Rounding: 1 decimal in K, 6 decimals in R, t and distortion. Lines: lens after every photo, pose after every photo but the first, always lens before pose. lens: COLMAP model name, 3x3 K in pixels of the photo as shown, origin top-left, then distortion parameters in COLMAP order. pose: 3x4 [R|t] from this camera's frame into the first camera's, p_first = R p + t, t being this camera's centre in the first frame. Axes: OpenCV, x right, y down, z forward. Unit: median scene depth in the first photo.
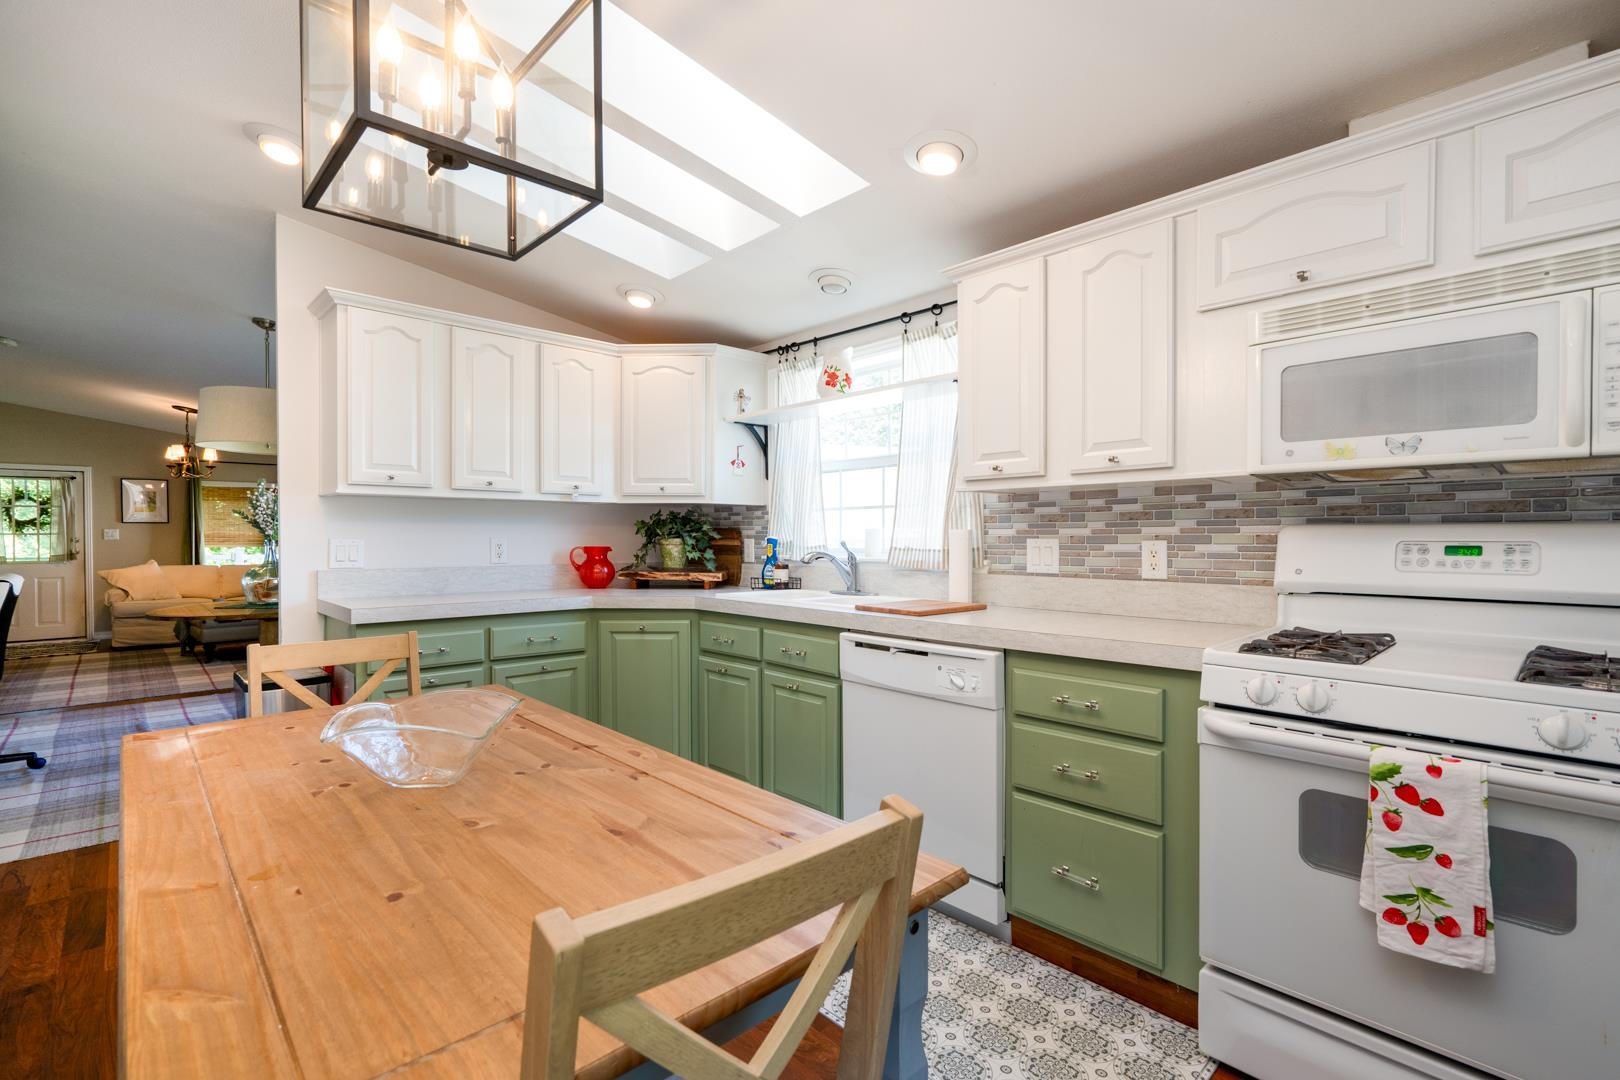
lens RADIAL K [[741.2, 0, 807.1], [0, 741.2, 544.2], [0, 0, 1]] dist [-0.000006, -0.000170]
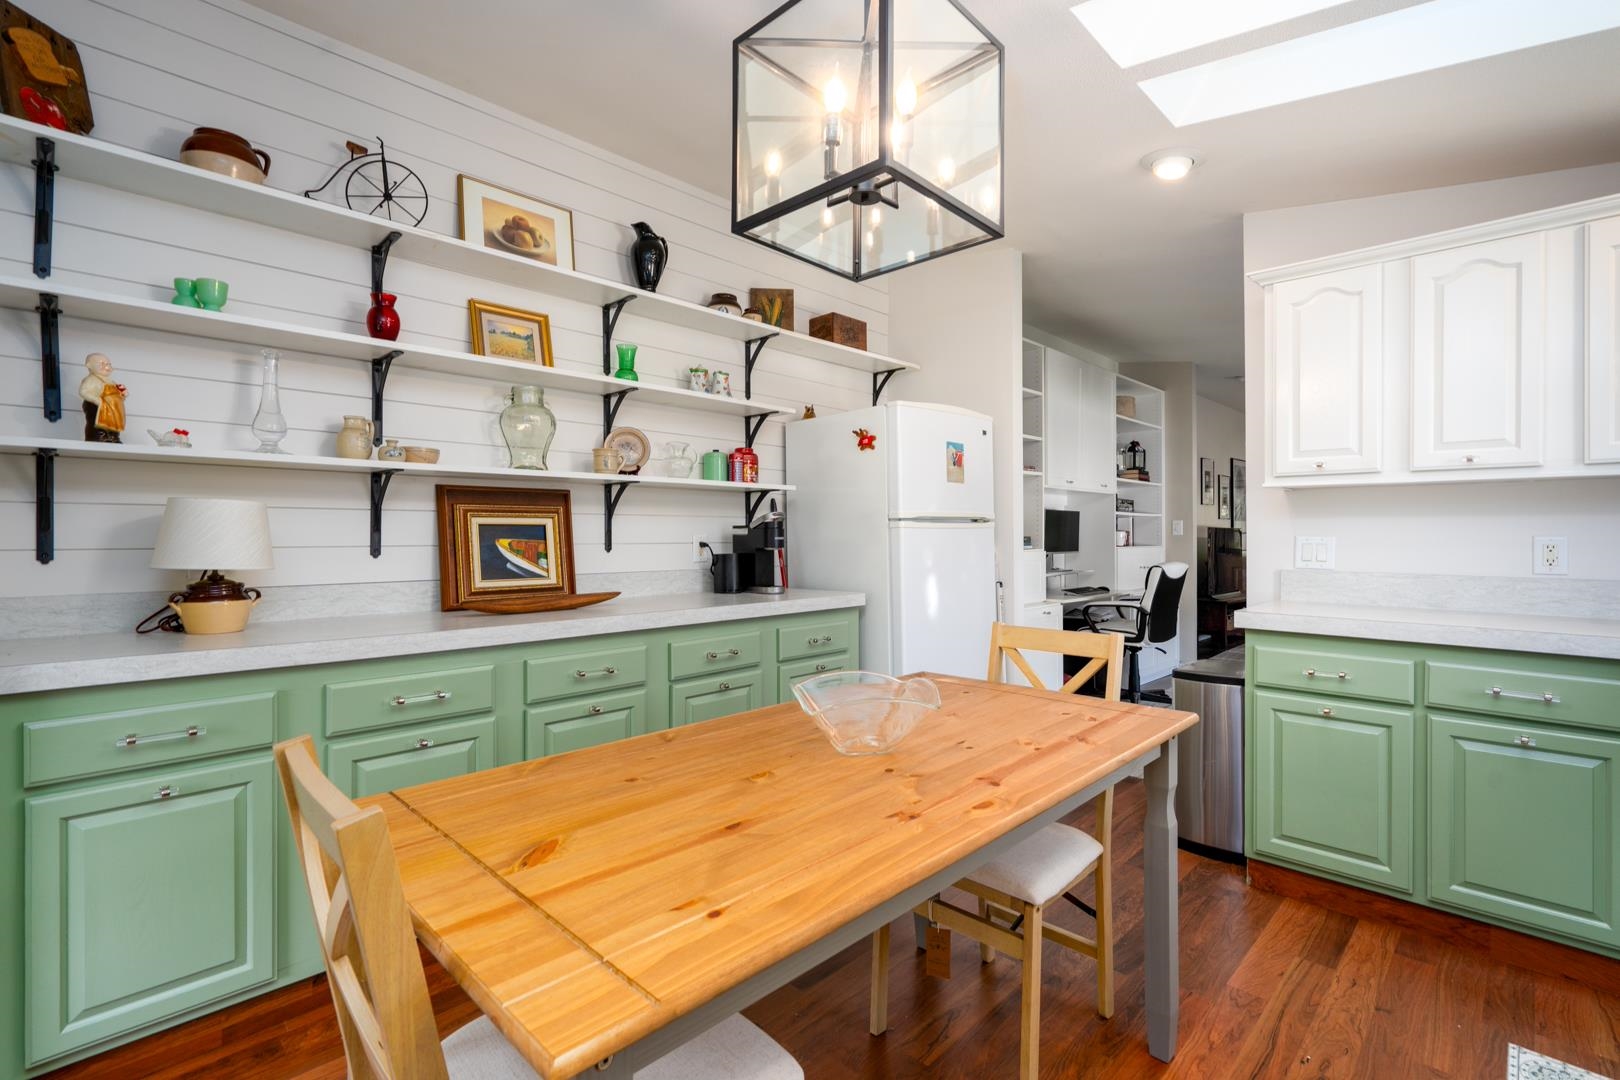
lens RADIAL K [[741.2, 0, 810.4], [0, 741.2, 538.9], [0, 0, 1]] dist [-0.000006, -0.000170]
pose [[0.048897, 0.009940, -0.998754, 0.841456], [-0.012280, 0.999881, 0.009350, -0.016998], [0.998728, 0.011807, 0.049013, 1.165470]]
